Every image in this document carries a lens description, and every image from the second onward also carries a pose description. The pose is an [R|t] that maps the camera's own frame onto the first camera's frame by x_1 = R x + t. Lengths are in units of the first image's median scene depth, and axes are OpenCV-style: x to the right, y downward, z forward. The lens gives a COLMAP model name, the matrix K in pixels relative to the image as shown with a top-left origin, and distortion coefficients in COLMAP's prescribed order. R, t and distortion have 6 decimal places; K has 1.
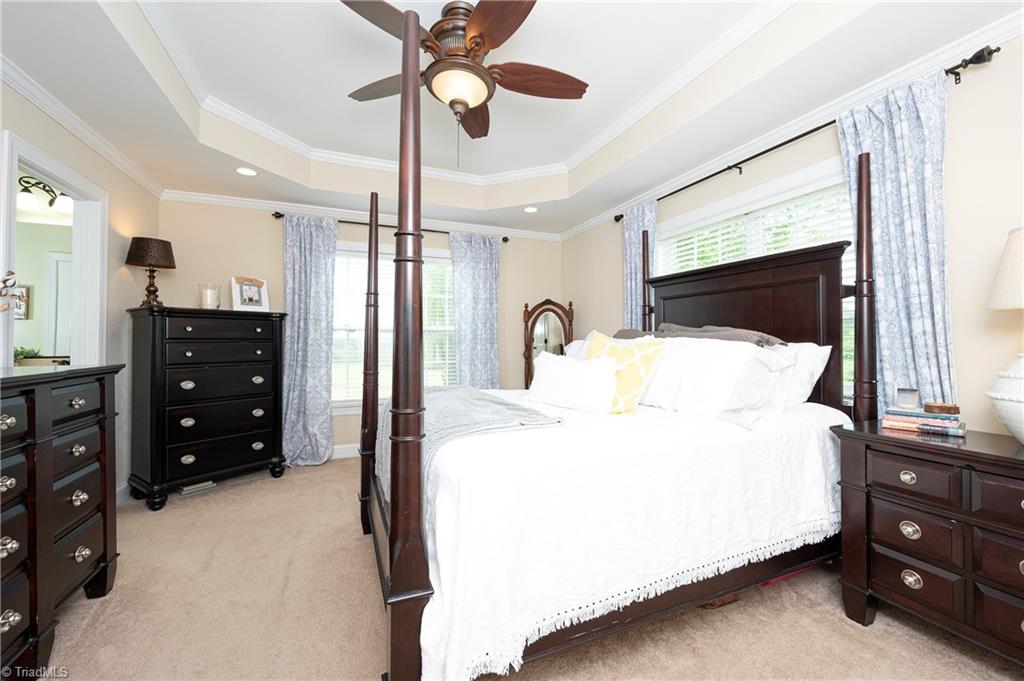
lens RADIAL K [[406.9, 0, 512.2], [0, 406.9, 332.0], [0, 0, 1]] dist [-0.000206, 0.000062]
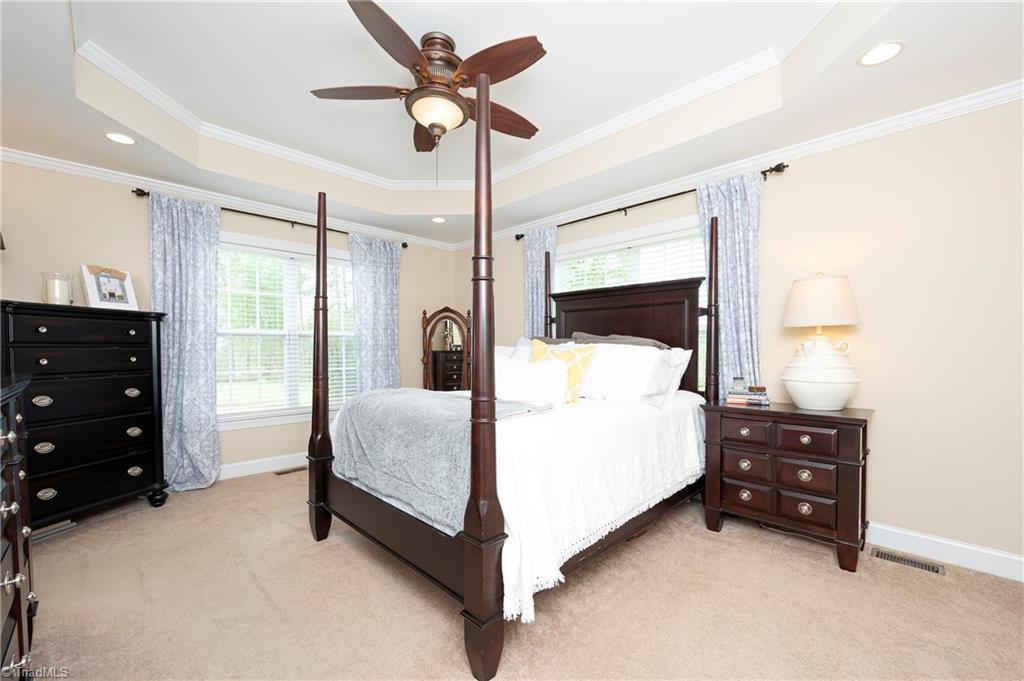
lens RADIAL K [[417.7, 0, 510.6], [0, 417.7, 350.1], [0, 0, 1]] dist [0.000683, 0.000052]
pose [[0.928539, -0.000700, 0.371235, -0.294168], [-0.009074, 0.999657, 0.024579, 0.003664], [-0.371125, -0.026191, 0.928213, -0.101335]]
